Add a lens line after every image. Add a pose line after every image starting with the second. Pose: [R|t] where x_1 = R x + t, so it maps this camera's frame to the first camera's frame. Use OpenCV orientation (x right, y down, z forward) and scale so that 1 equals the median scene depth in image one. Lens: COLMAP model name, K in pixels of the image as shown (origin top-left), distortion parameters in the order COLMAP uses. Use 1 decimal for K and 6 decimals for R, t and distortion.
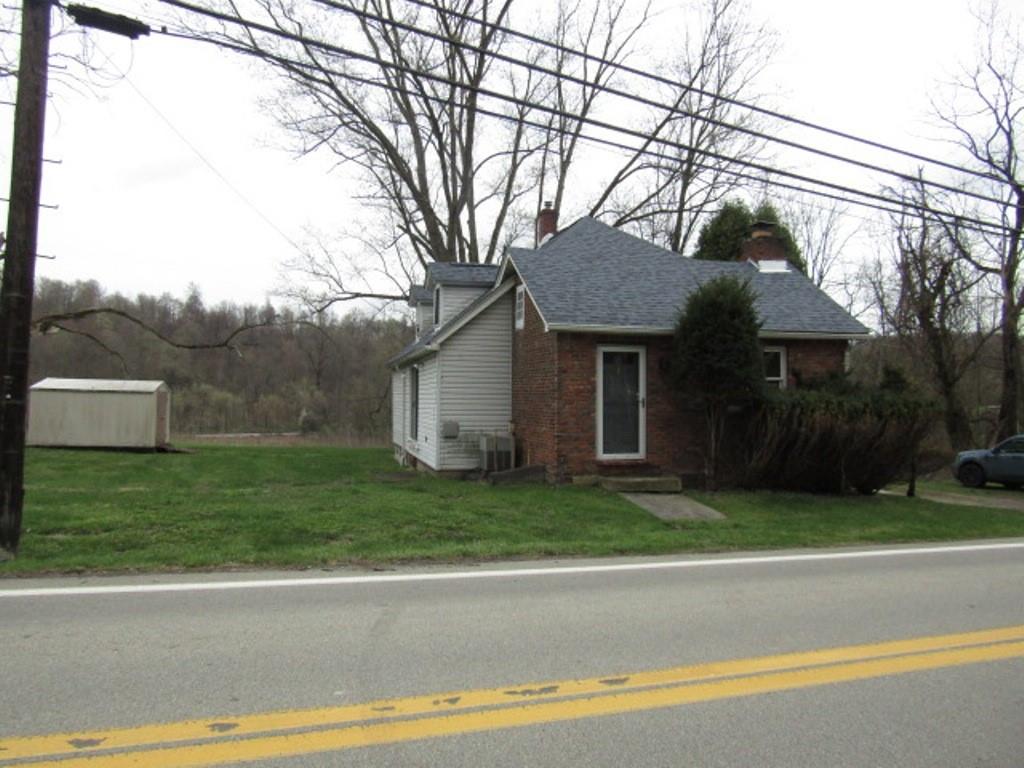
lens RADIAL K [[728.3, 0, 508.7], [0, 728.3, 377.6], [0, 0, 1]] dist [-0.009733, 0.018671]
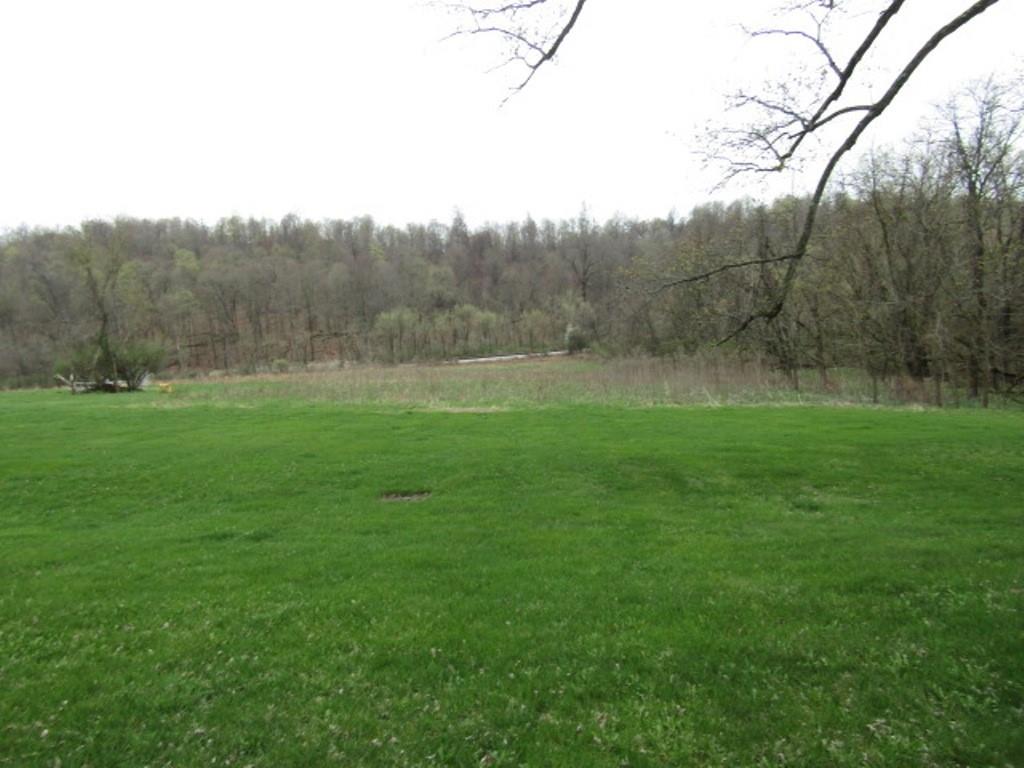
lens RADIAL K [[728.3, 0, 504.8], [0, 728.3, 383.9], [0, 0, 1]] dist [-0.009733, 0.018671]
pose [[0.930098, -0.041561, -0.364954, -0.275426], [0.089731, 0.989184, 0.116033, 0.045737], [0.356184, -0.140670, 0.923767, 1.122993]]
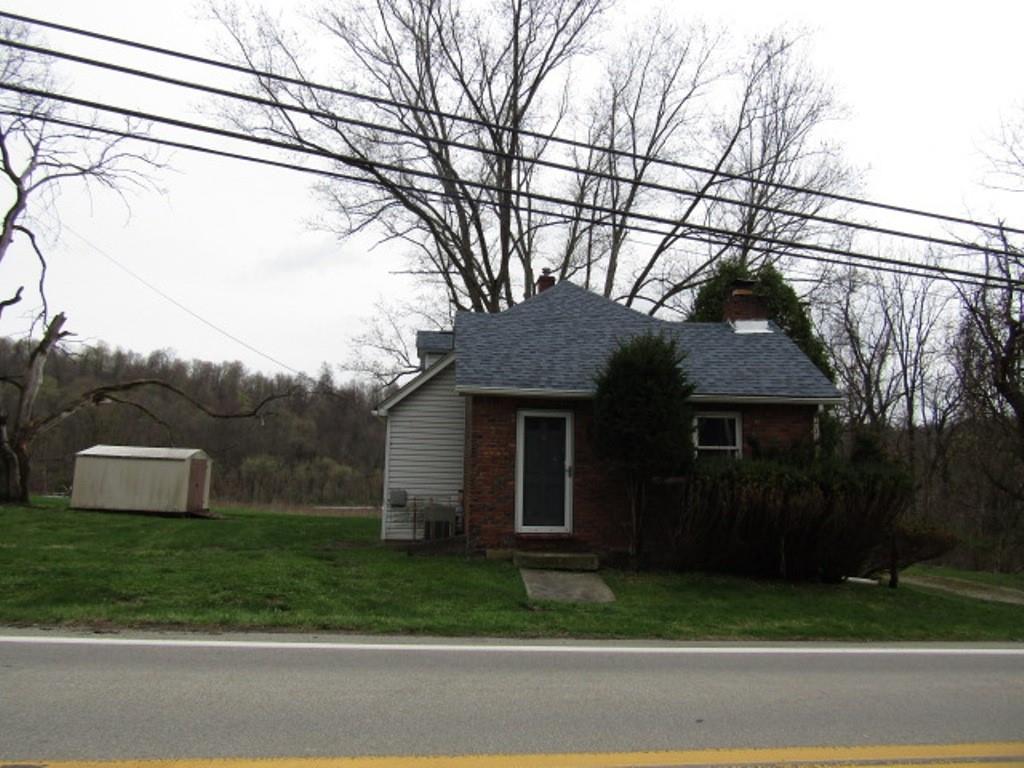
lens RADIAL K [[728.3, 0, 506.6], [0, 728.3, 388.8], [0, 0, 1]] dist [-0.009733, 0.018671]
pose [[0.985534, -0.004608, -0.169415, 0.143851], [-0.010682, 0.995954, -0.089226, 0.007138], [0.169141, 0.089745, 0.981497, 0.036634]]
